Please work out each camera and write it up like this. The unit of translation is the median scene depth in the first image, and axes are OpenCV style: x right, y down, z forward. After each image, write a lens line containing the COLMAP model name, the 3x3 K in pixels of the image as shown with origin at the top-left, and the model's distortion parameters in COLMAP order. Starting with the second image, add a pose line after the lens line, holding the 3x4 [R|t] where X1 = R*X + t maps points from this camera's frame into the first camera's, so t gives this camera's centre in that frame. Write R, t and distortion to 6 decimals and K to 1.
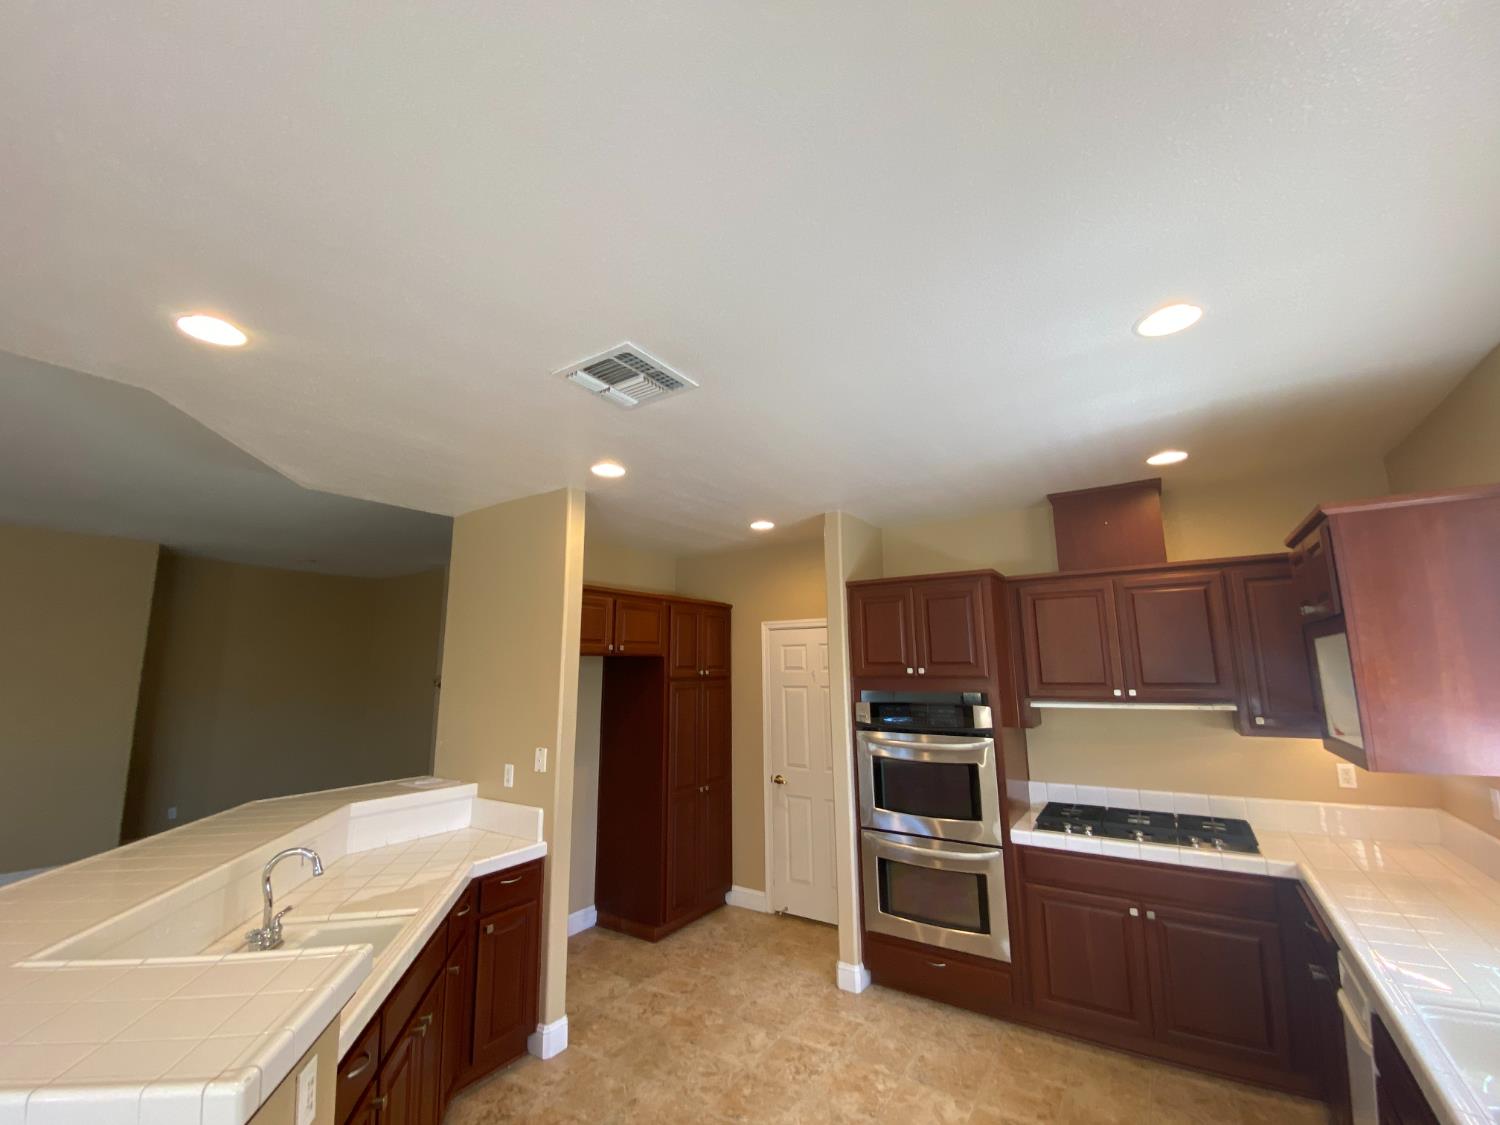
lens RADIAL K [[622.7, 0, 737.6], [0, 622.7, 558.2], [0, 0, 1]] dist [0.007699, -0.015610]
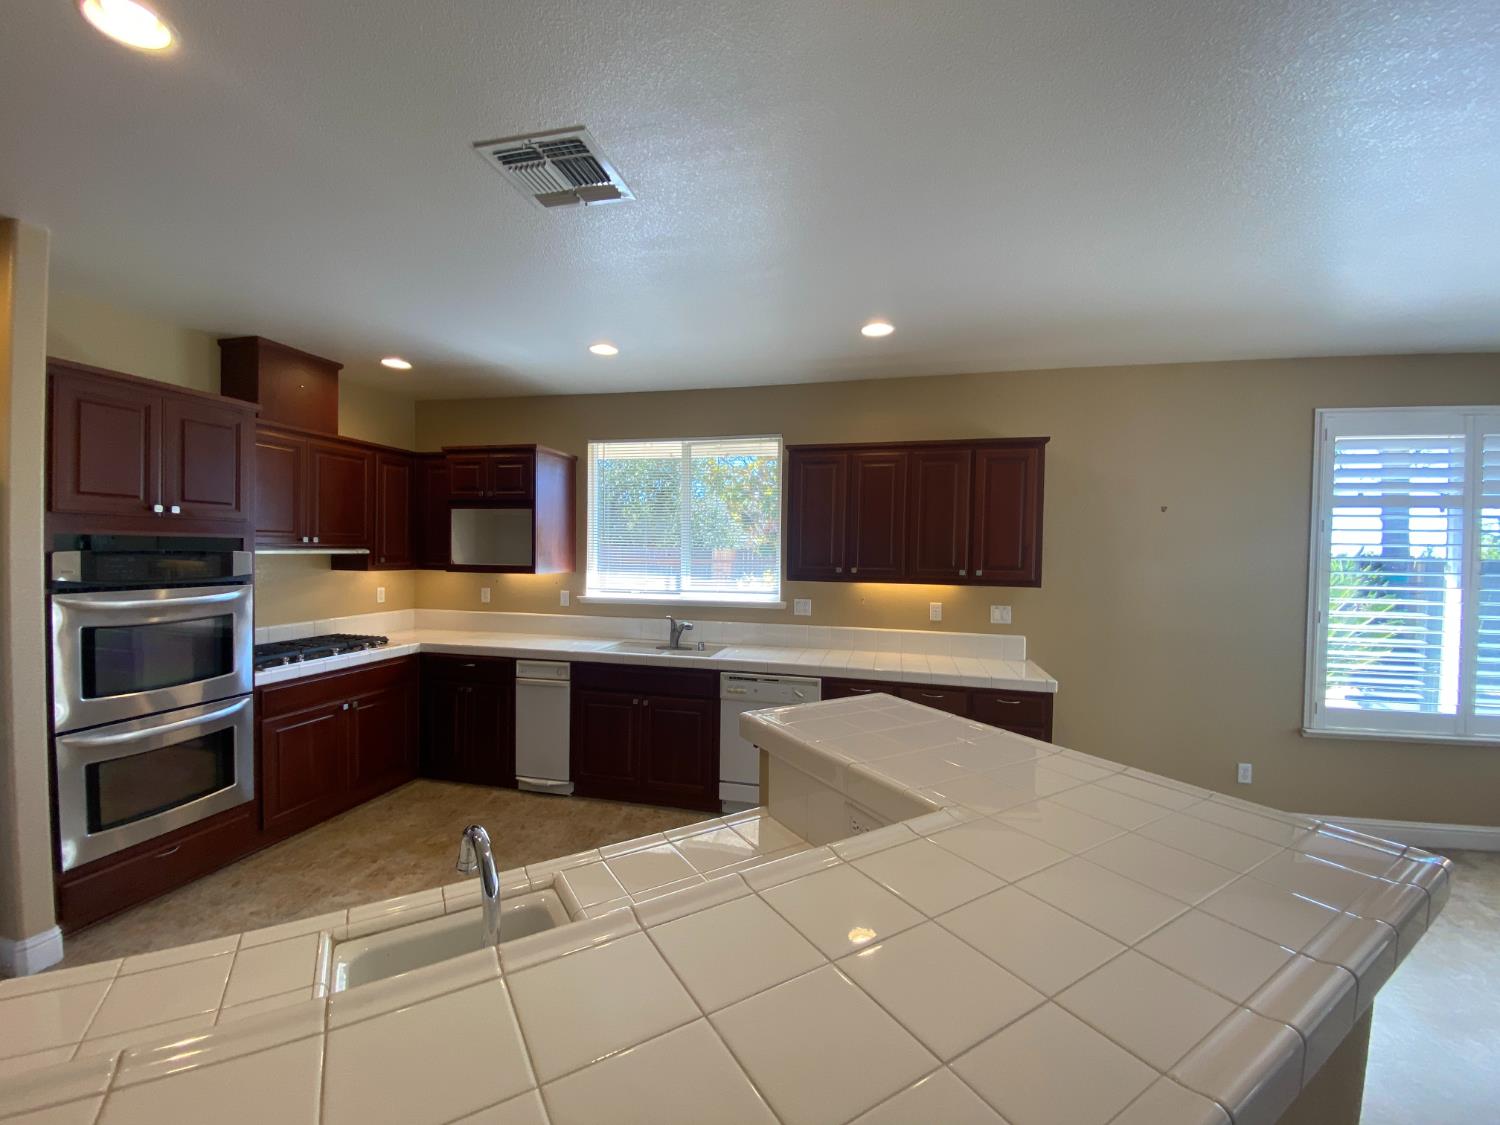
lens RADIAL K [[607.2, 0, 743.1], [0, 607.2, 567.2], [0, 0, 1]] dist [0.027032, -0.024639]
pose [[-0.343815, -0.021721, 0.938786, -0.716880], [-0.167813, 0.985060, -0.038667, 0.173660], [-0.923921, -0.170835, -0.342323, 0.632437]]
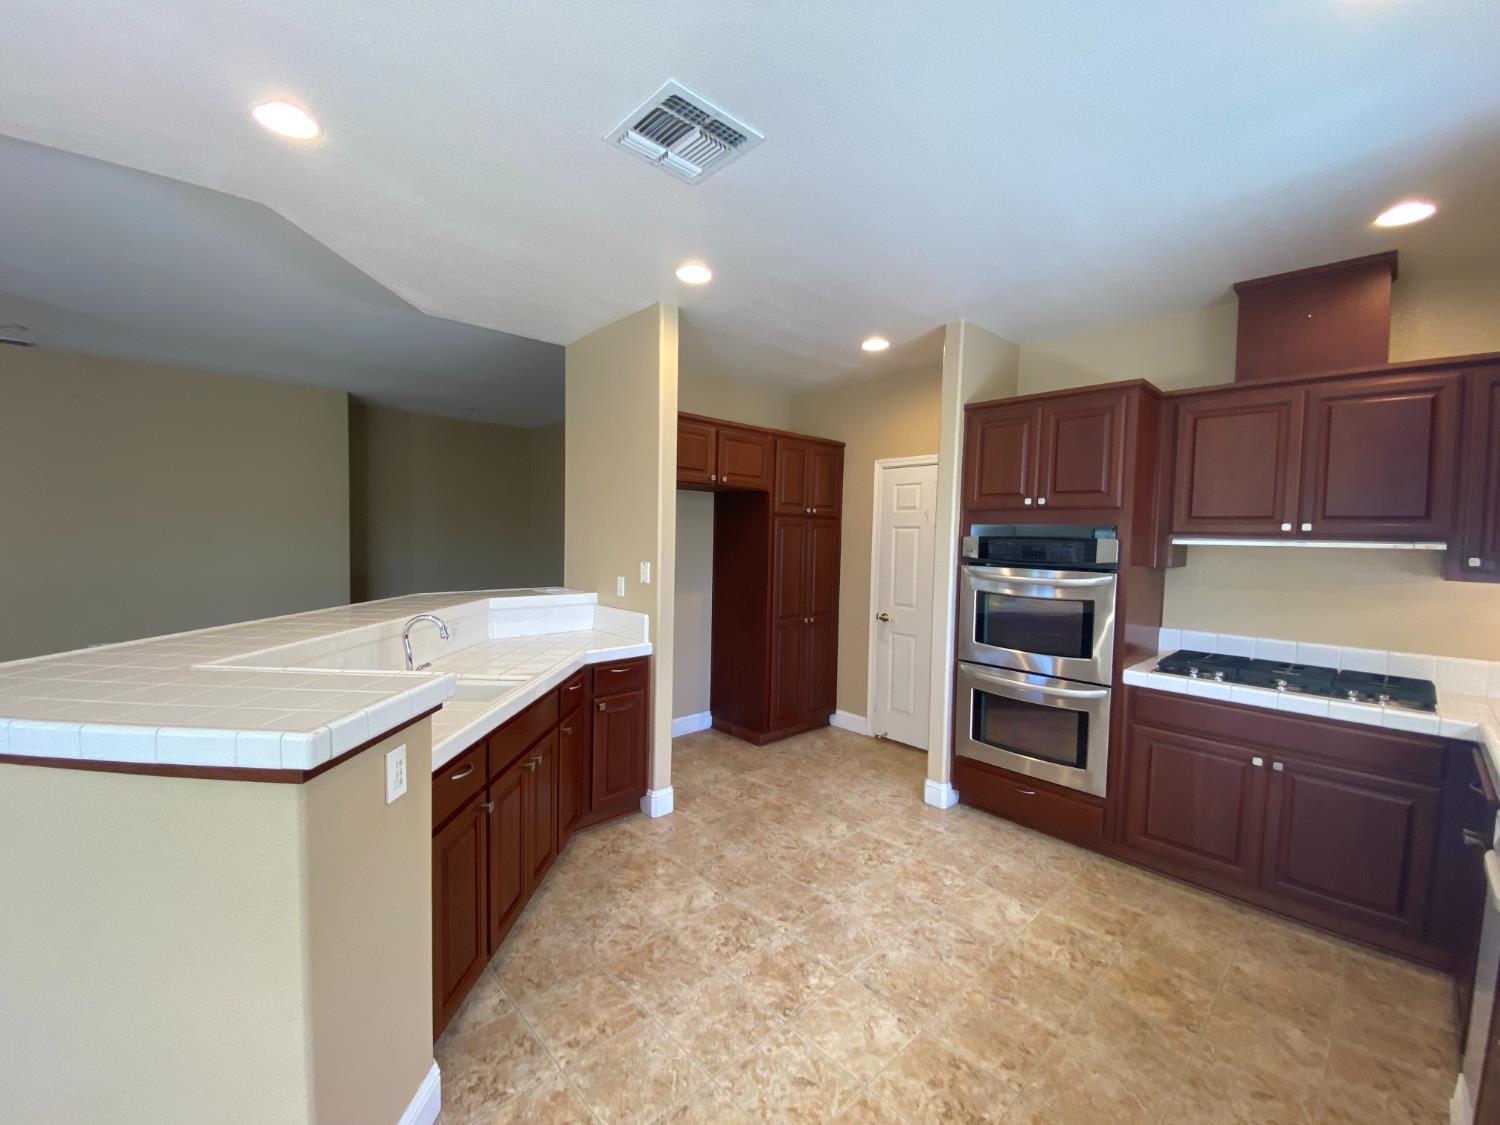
lens RADIAL K [[607.2, 0, 743.1], [0, 607.2, 567.2], [0, 0, 1]] dist [0.027032, -0.024639]
pose [[0.971788, 0.043544, -0.231802, 0.092176], [0.007529, 0.976582, 0.215014, 0.086263], [0.235736, -0.210693, 0.948703, 0.037270]]
